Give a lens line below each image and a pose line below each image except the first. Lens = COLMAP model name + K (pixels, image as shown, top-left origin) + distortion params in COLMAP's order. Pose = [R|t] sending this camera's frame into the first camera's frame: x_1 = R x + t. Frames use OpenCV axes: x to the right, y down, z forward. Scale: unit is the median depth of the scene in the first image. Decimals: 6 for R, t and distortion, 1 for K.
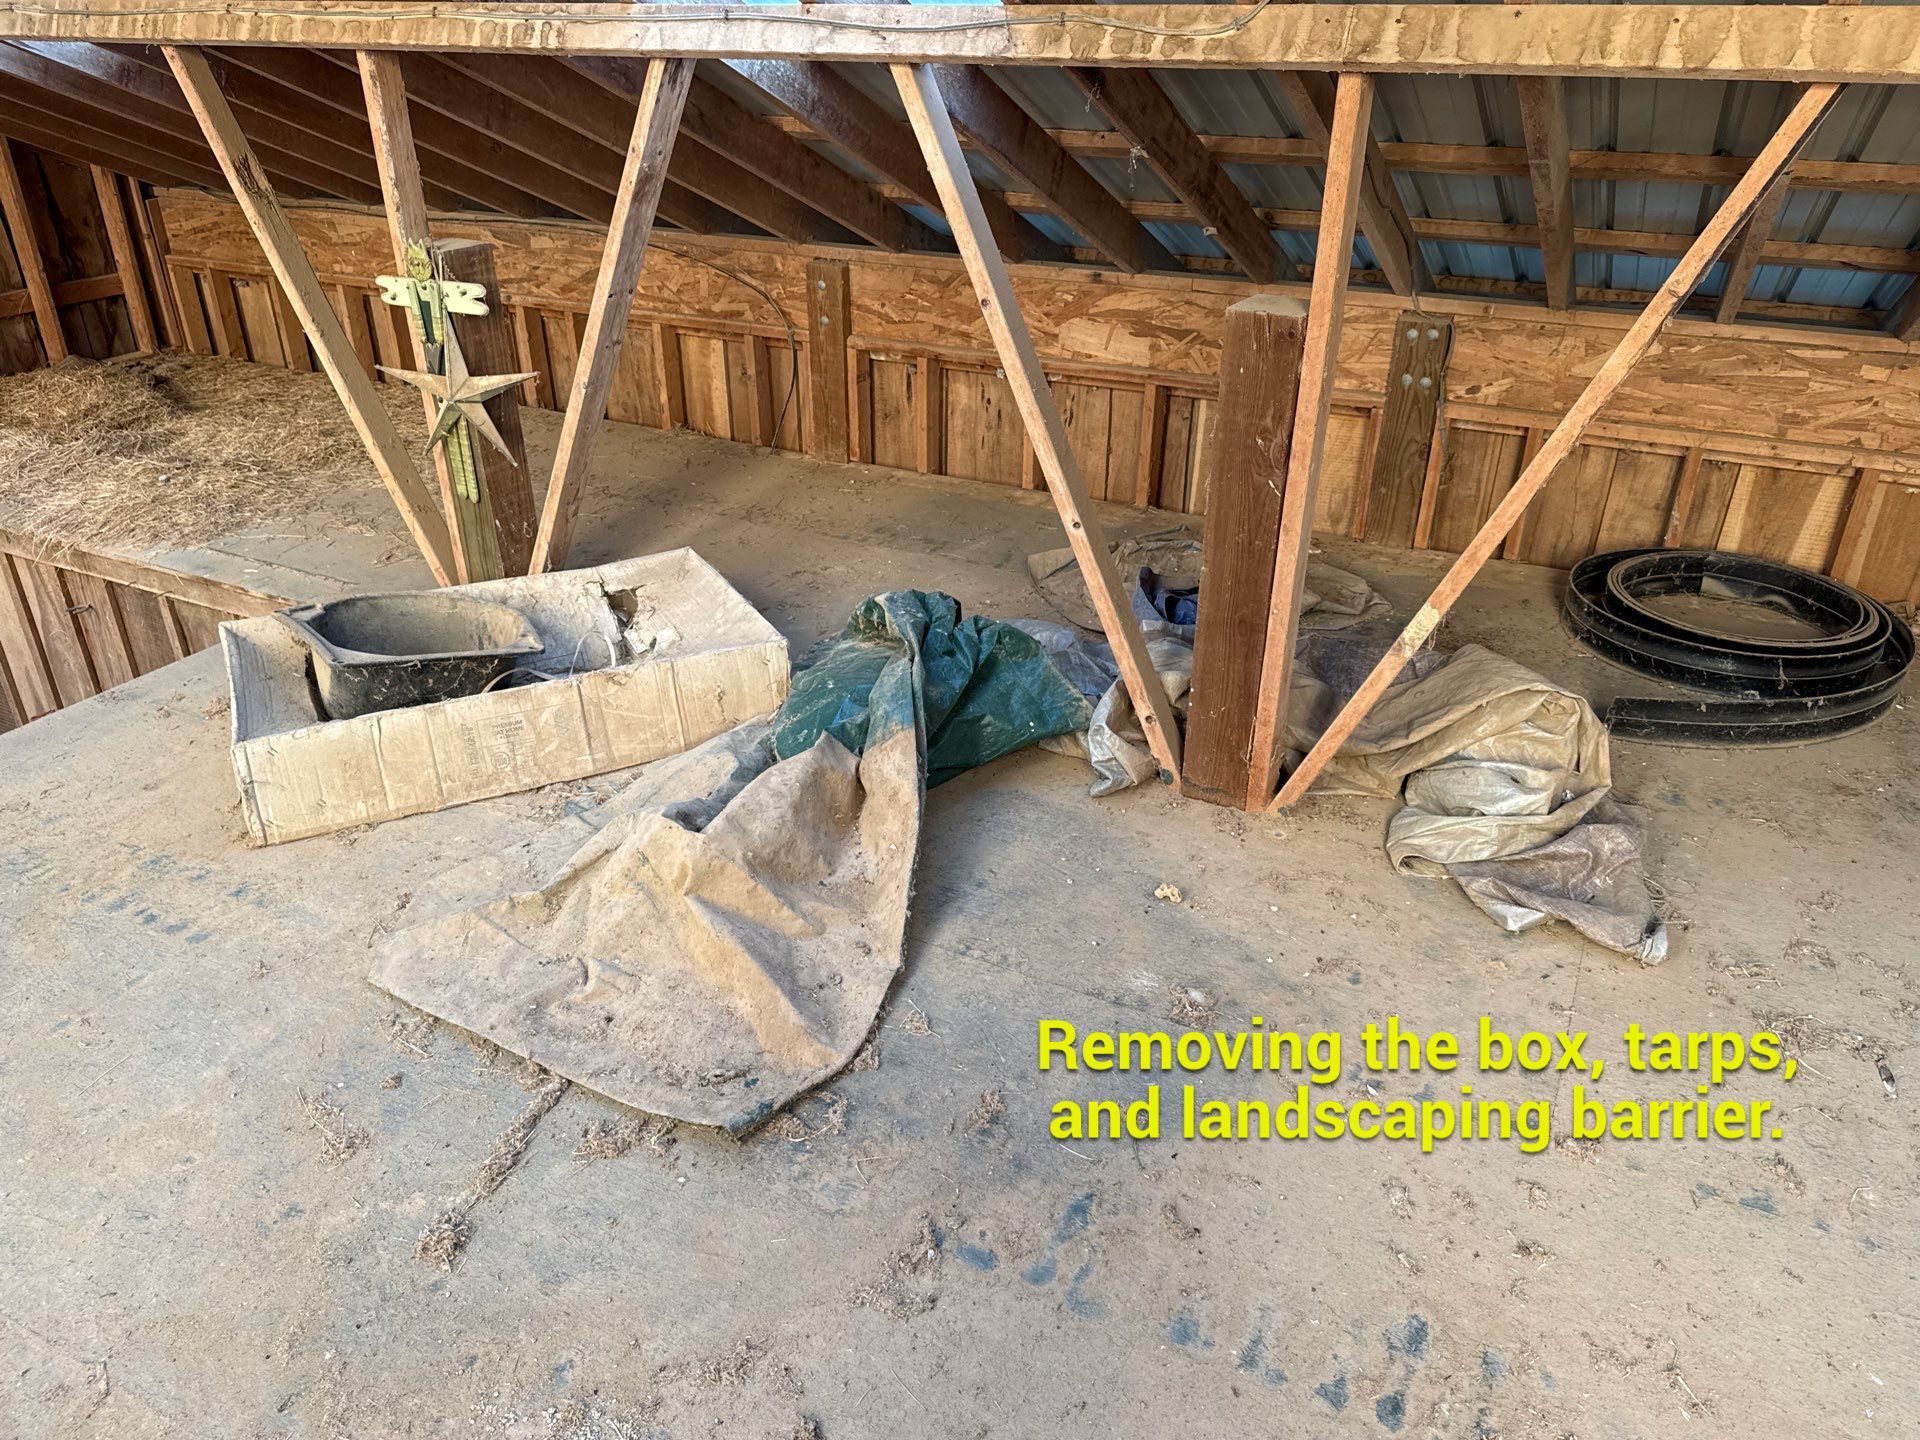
lens RADIAL K [[1392.6, 0, 862.3], [0, 1392.6, 723.1], [0, 0, 1]] dist [0.101064, -0.132664]
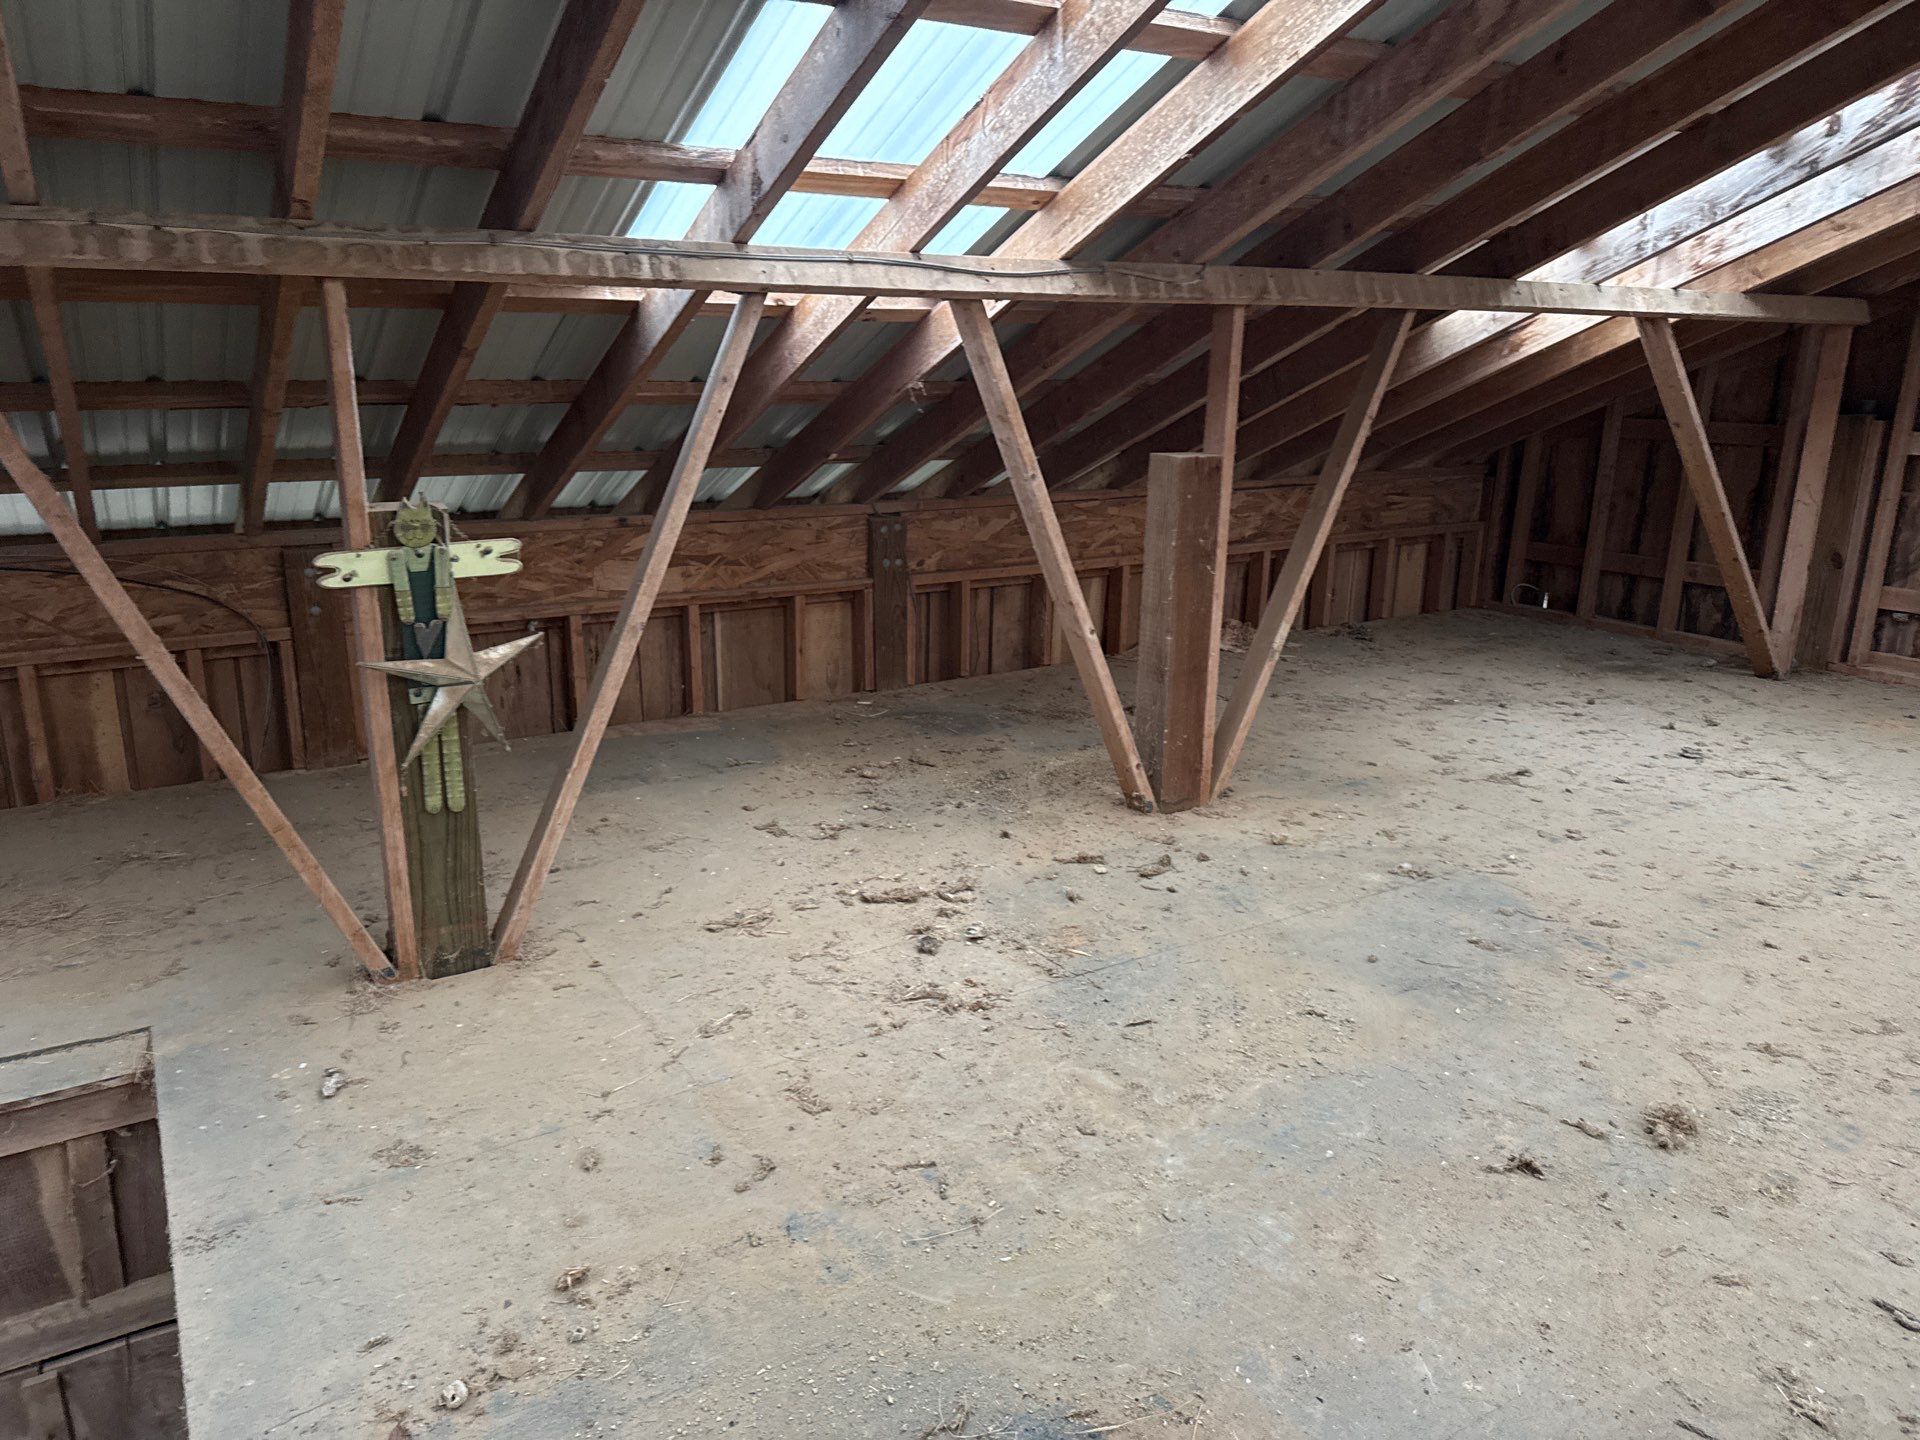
lens RADIAL K [[1366.9, 0, 960.0], [0, 1366.9, 720.0], [0, 0, 1]] dist [0.030061, -0.059608]
pose [[0.493316, -0.214911, 0.842883, -0.752032], [0.392974, 0.919539, 0.004460, -0.093371], [-0.776023, 0.329031, 0.538078, 0.331719]]
